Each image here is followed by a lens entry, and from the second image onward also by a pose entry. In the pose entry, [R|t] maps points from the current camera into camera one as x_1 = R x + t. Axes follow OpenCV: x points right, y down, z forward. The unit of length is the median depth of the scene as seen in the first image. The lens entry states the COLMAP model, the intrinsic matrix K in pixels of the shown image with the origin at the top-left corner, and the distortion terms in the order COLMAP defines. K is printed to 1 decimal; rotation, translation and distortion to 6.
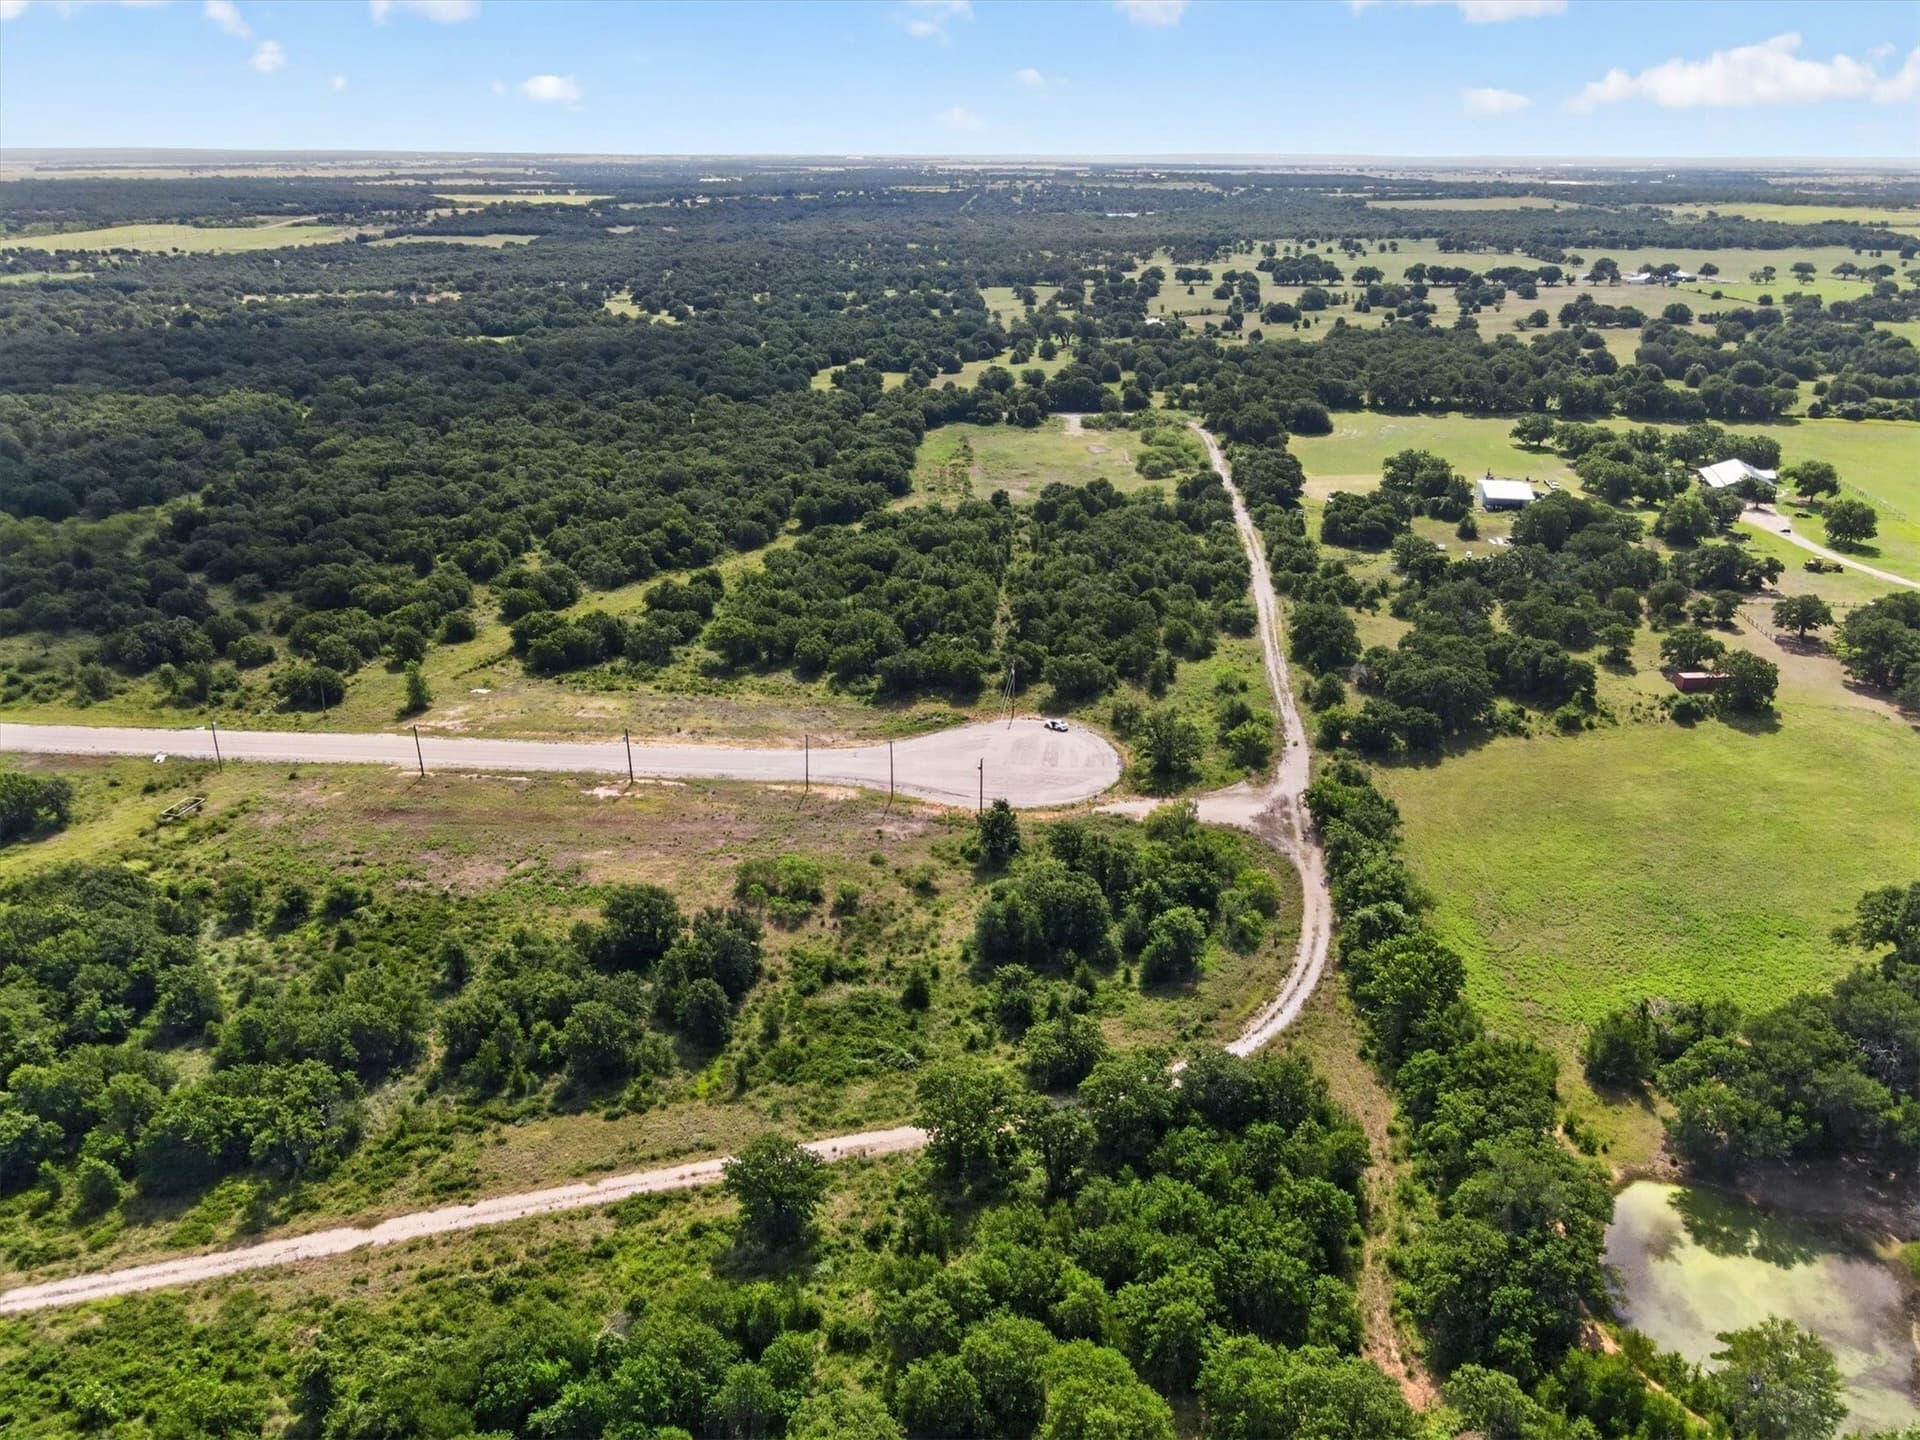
lens RADIAL K [[1411.0, 0, 958.8], [0, 1411.0, 725.7], [0, 0, 1]] dist [0.010691, 0.013226]
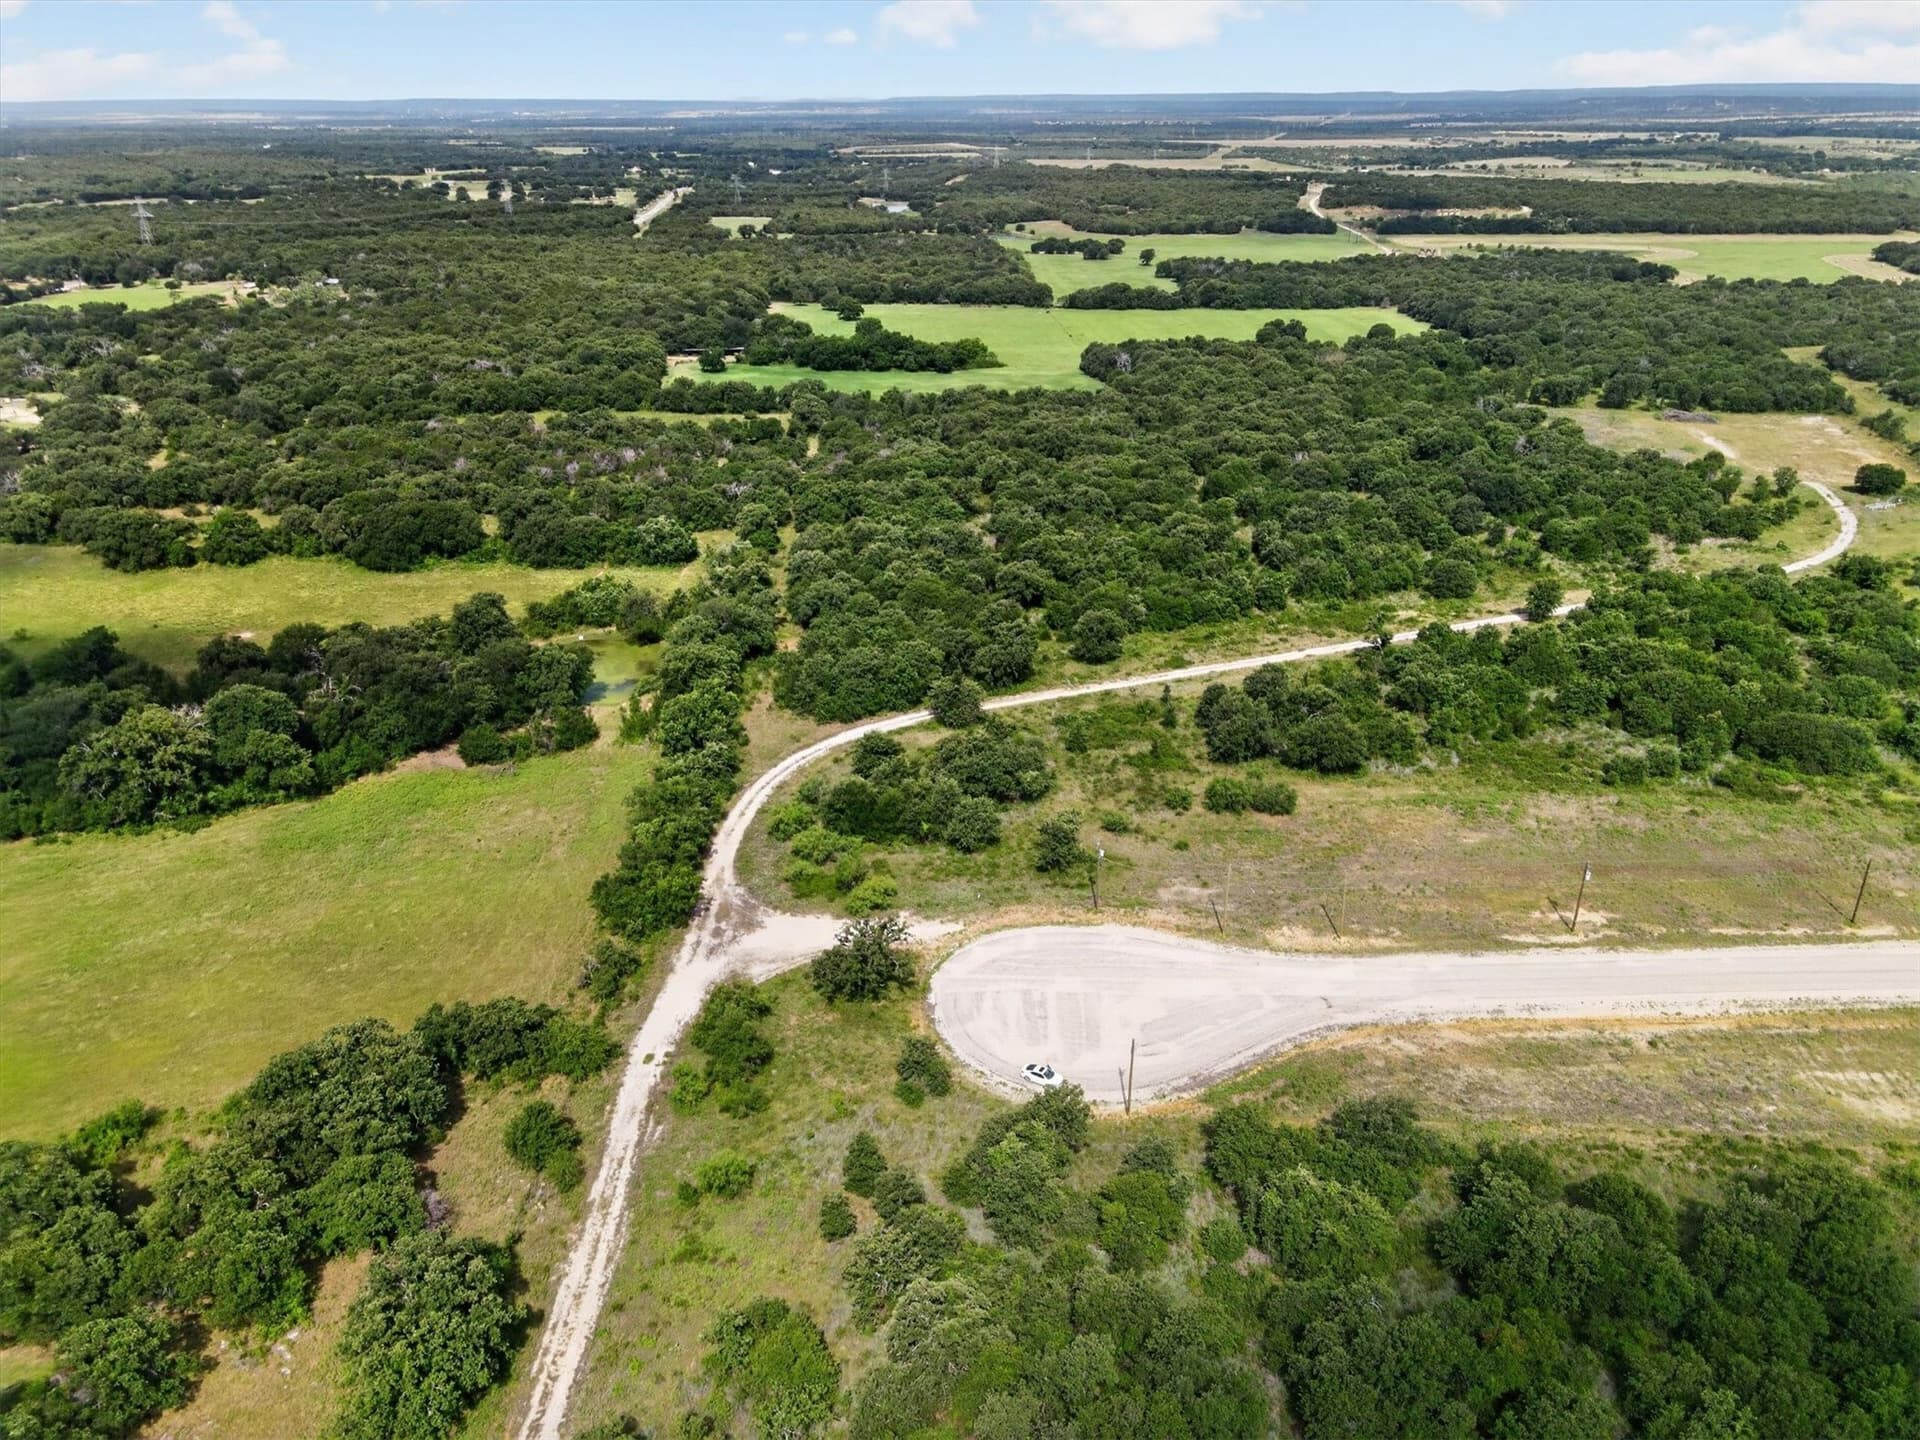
lens RADIAL K [[1411.0, 0, 949.3], [0, 1411.0, 719.7], [0, 0, 1]] dist [0.010691, 0.013226]
pose [[-0.990259, 0.057607, -0.126762, 0.233942], [-0.051699, 0.693198, 0.718890, -0.702968], [0.129284, 0.718441, -0.683468, 1.741017]]
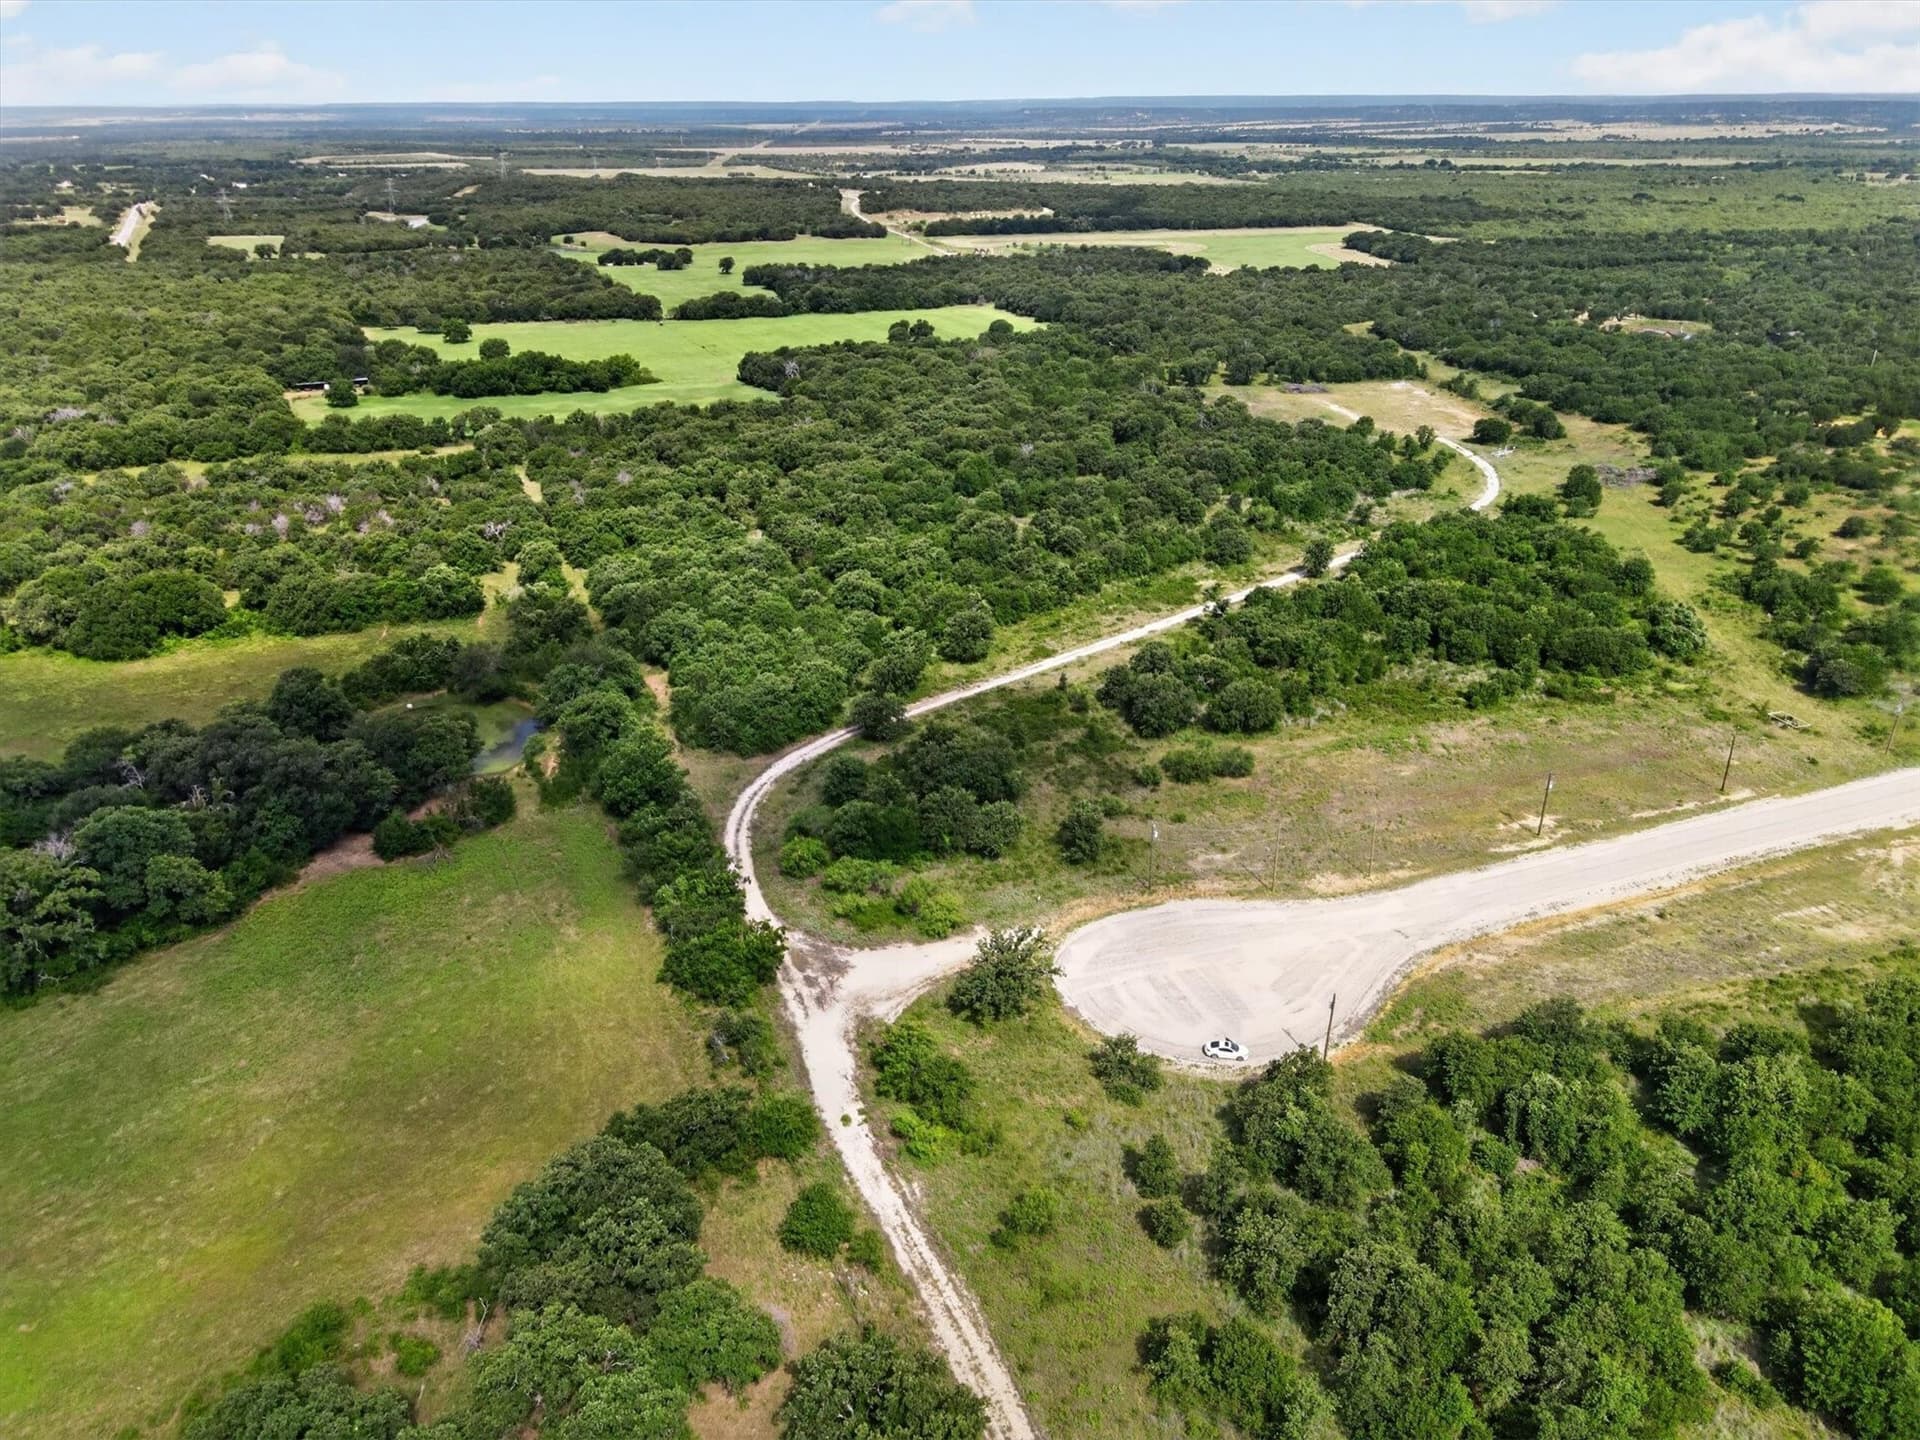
lens RADIAL K [[1411.0, 0, 951.3], [0, 1411.0, 732.7], [0, 0, 1]] dist [0.010691, 0.013226]
pose [[-0.883690, 0.191737, -0.427000, 0.544658], [-0.177006, 0.707619, 0.684064, -0.656167], [0.433314, 0.680082, -0.591377, 1.638238]]
